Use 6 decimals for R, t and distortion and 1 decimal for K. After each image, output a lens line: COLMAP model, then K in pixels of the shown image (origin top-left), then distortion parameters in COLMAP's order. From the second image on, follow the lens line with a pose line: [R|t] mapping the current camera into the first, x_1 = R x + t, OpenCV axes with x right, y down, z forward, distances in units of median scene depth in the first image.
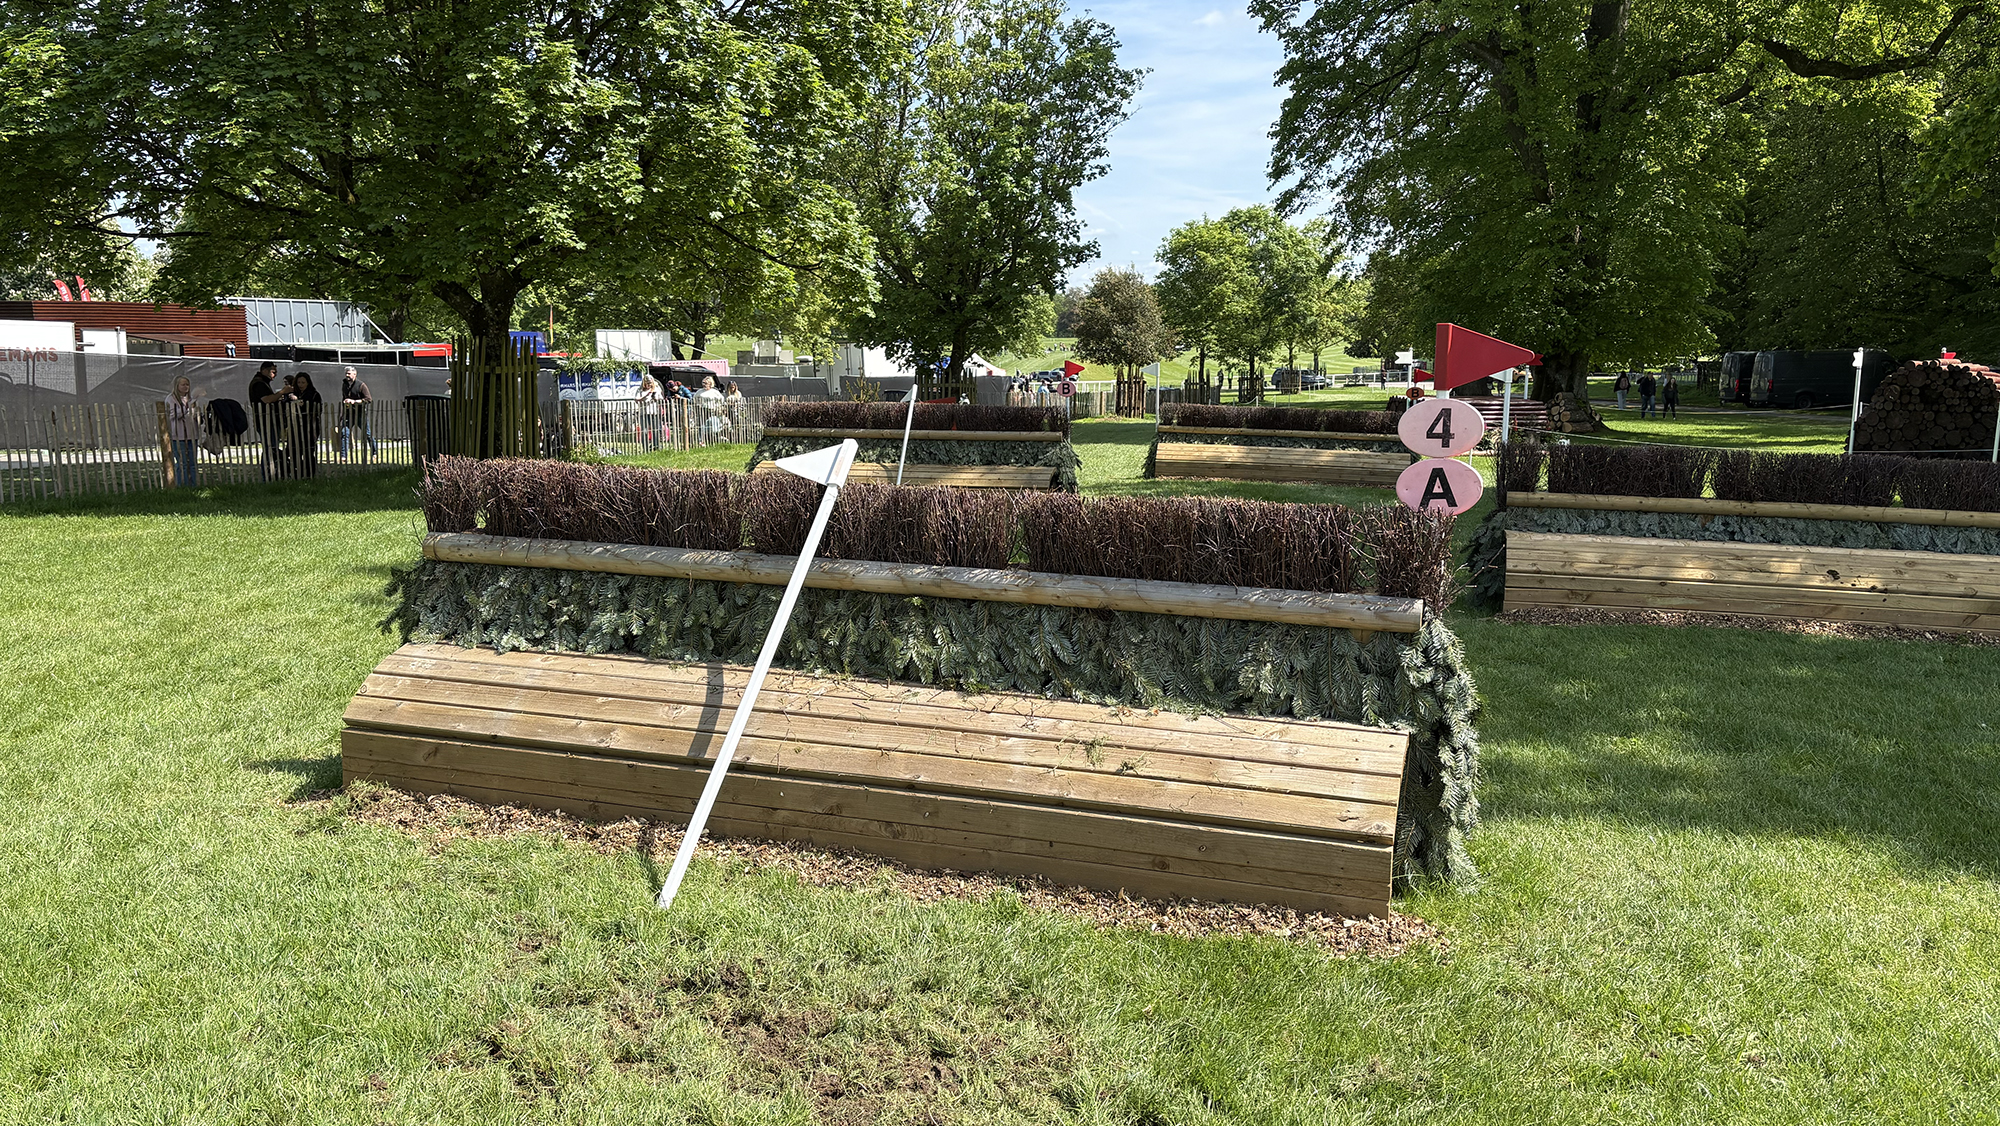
lens RADIAL K [[1459.1, 0, 990.5], [0, 1459.1, 552.9], [0, 0, 1]] dist [0.087811, -0.100460]
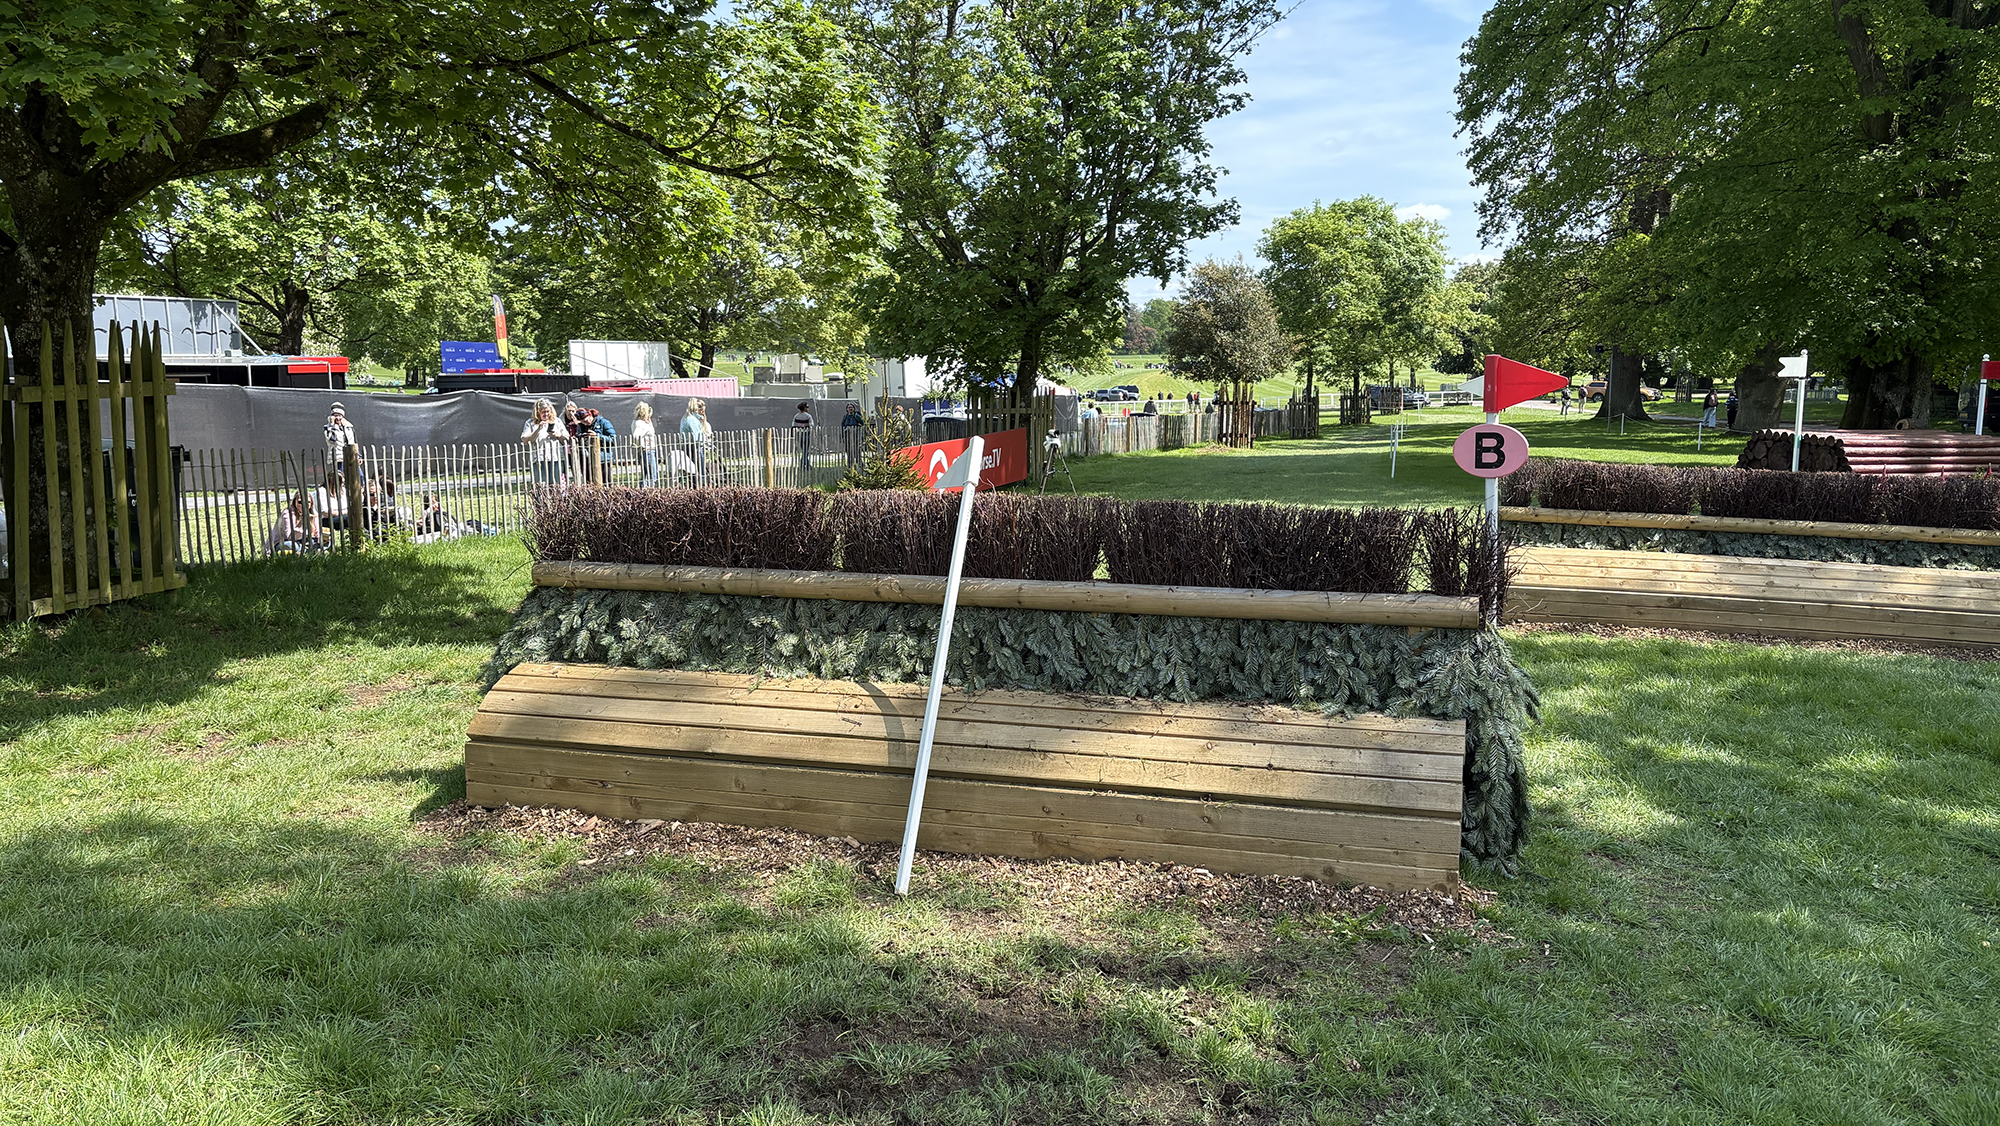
lens RADIAL K [[1459.1, 0, 990.5], [0, 1459.1, 552.9], [0, 0, 1]] dist [0.087811, -0.100460]
pose [[0.999406, 0.000934, -0.034452, -0.017082], [-0.001365, 0.999921, -0.012492, -0.038713], [0.034438, 0.012532, 0.999328, 0.307096]]
